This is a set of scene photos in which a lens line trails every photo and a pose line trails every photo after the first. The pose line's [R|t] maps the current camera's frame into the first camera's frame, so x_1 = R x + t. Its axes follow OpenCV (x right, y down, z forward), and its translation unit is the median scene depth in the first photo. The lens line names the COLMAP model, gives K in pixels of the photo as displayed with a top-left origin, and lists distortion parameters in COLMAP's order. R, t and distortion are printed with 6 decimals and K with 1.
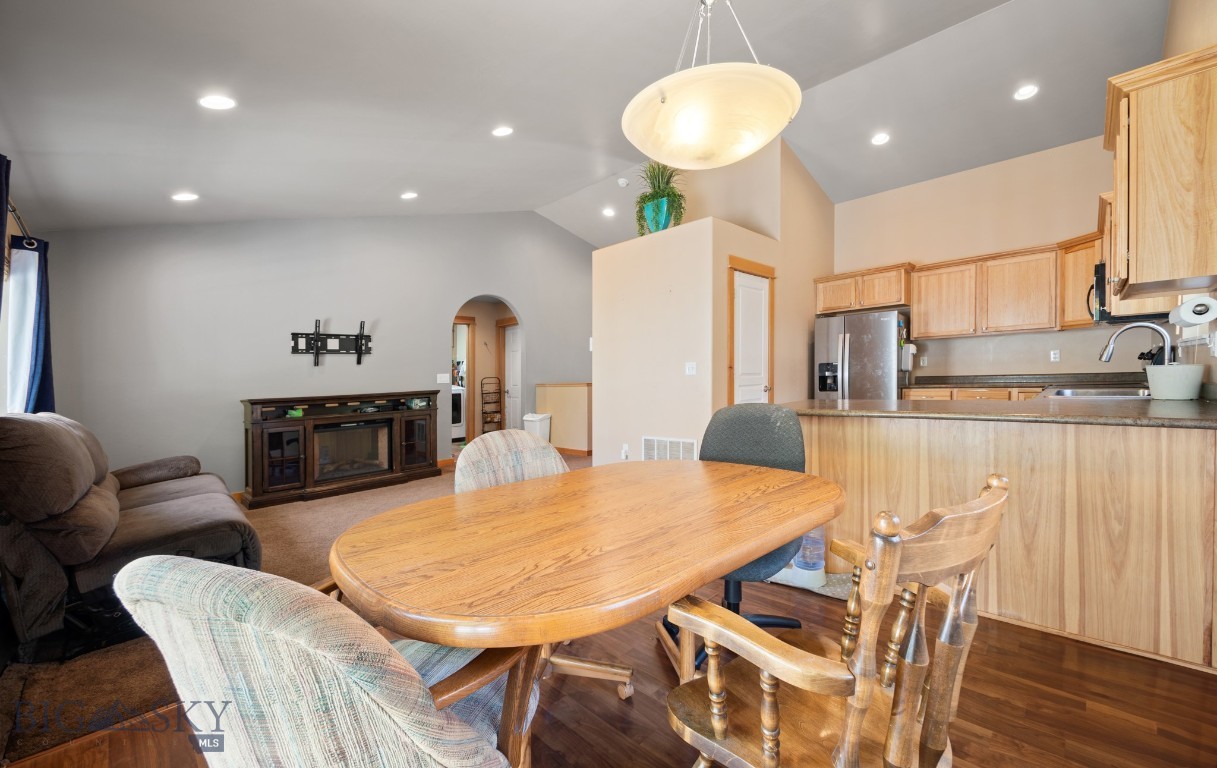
lens RADIAL K [[476.0, 0, 618.8], [0, 476.0, 414.2], [0, 0, 1]] dist [0.003407, 0.000039]
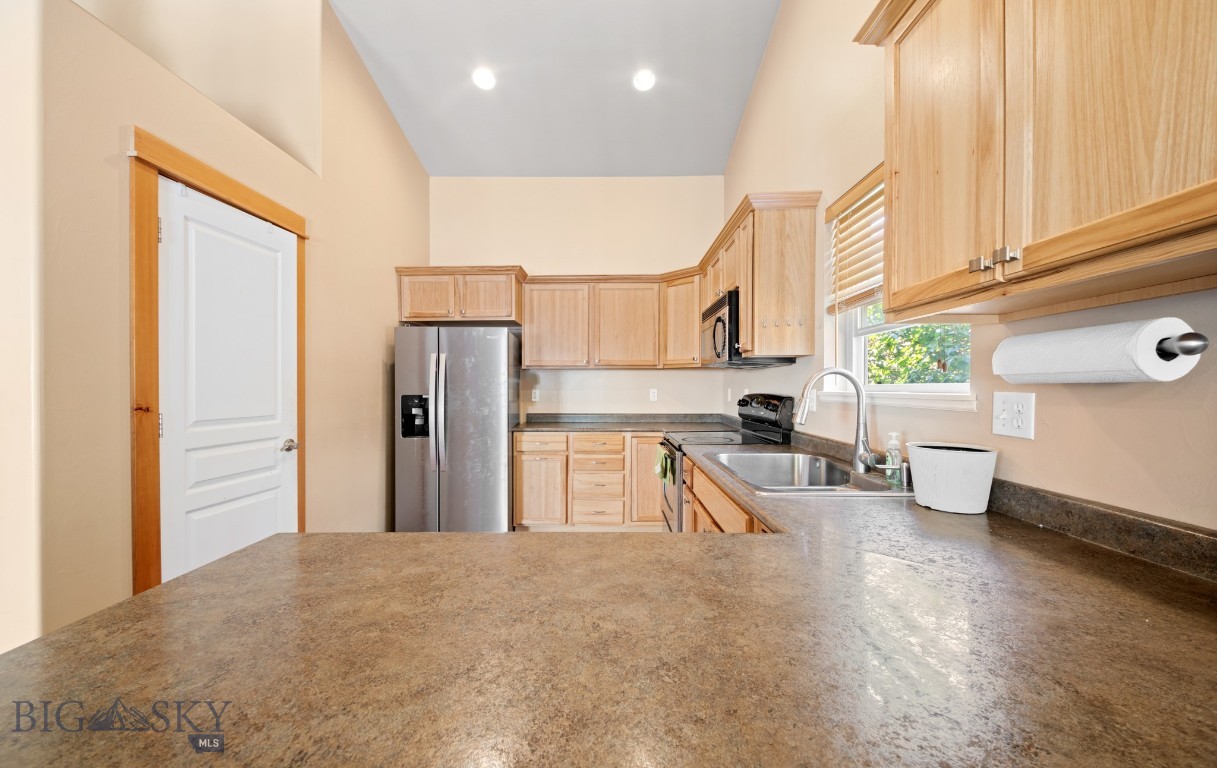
lens RADIAL K [[492.5, 0, 608.2], [0, 492.5, 387.4], [0, 0, 1]] dist [0.002580, 0.000028]
pose [[0.742425, 0.039606, 0.668757, 0.188434], [0.023695, 0.996074, -0.085296, -0.055440], [-0.669510, 0.079172, 0.738572, 0.330157]]
